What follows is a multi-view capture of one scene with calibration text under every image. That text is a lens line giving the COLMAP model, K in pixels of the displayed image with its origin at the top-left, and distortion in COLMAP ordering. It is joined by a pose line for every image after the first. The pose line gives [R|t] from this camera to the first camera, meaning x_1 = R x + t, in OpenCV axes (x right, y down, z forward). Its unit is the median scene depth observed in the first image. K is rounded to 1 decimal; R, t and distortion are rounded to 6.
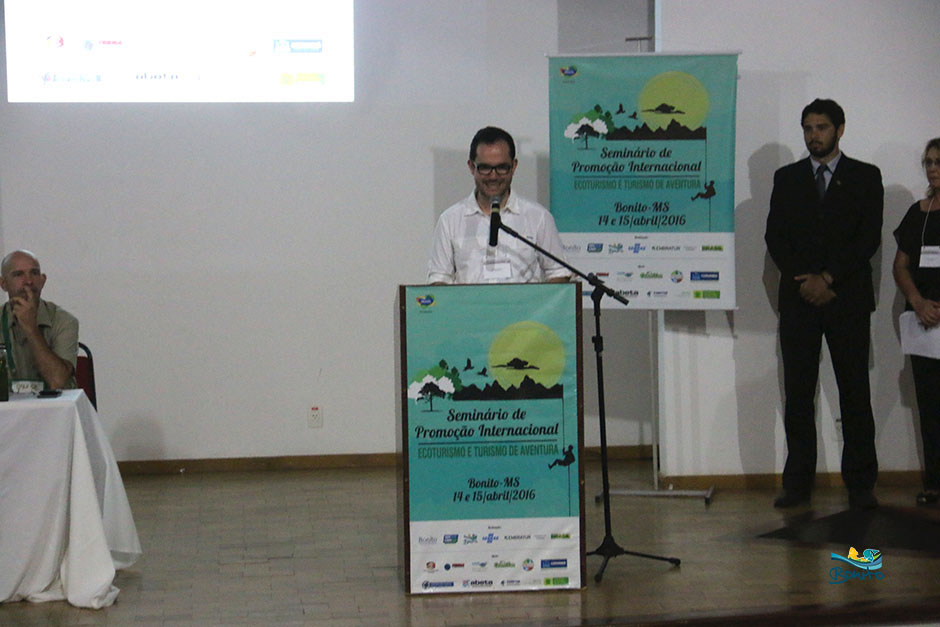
lens RADIAL K [[2581.2, 0, 470.0], [0, 2581.2, 313.5], [0, 0, 1]] dist [0.541744, 0.428365]
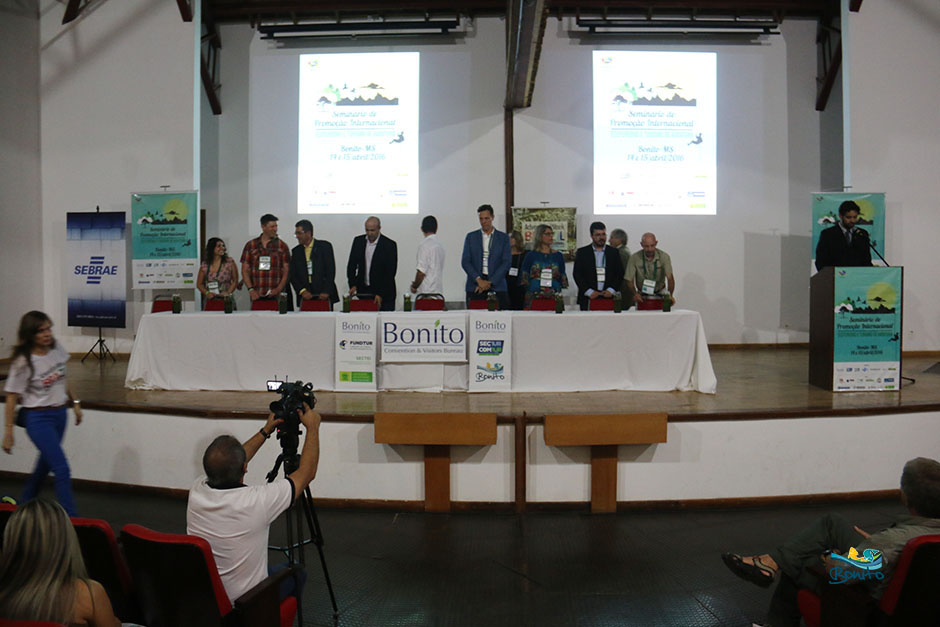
lens RADIAL K [[769.7, 0, 481.4], [0, 769.7, 304.9], [0, 0, 1]] dist [-0.175148, 0.132814]
pose [[0.993818, 0.013801, -0.110165, -0.279621], [-0.015661, 0.999749, -0.016040, 0.042046], [0.109915, 0.017666, 0.993784, 0.255614]]
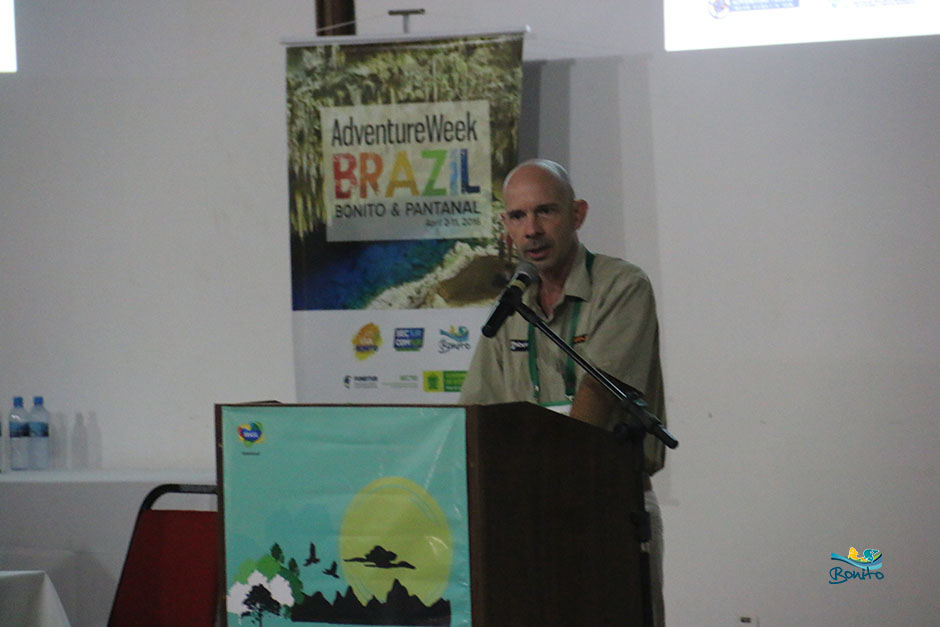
lens RADIAL K [[5190.9, 0, 470.0], [0, 5190.9, 313.5], [0, 0, 1]] dist [1.760056, 10.461411]
pose [[0.725745, 0.011425, -0.687869, 0.765703], [-0.020113, 0.999787, -0.004615, -0.025812], [0.687670, 0.017184, 0.725820, 0.233958]]
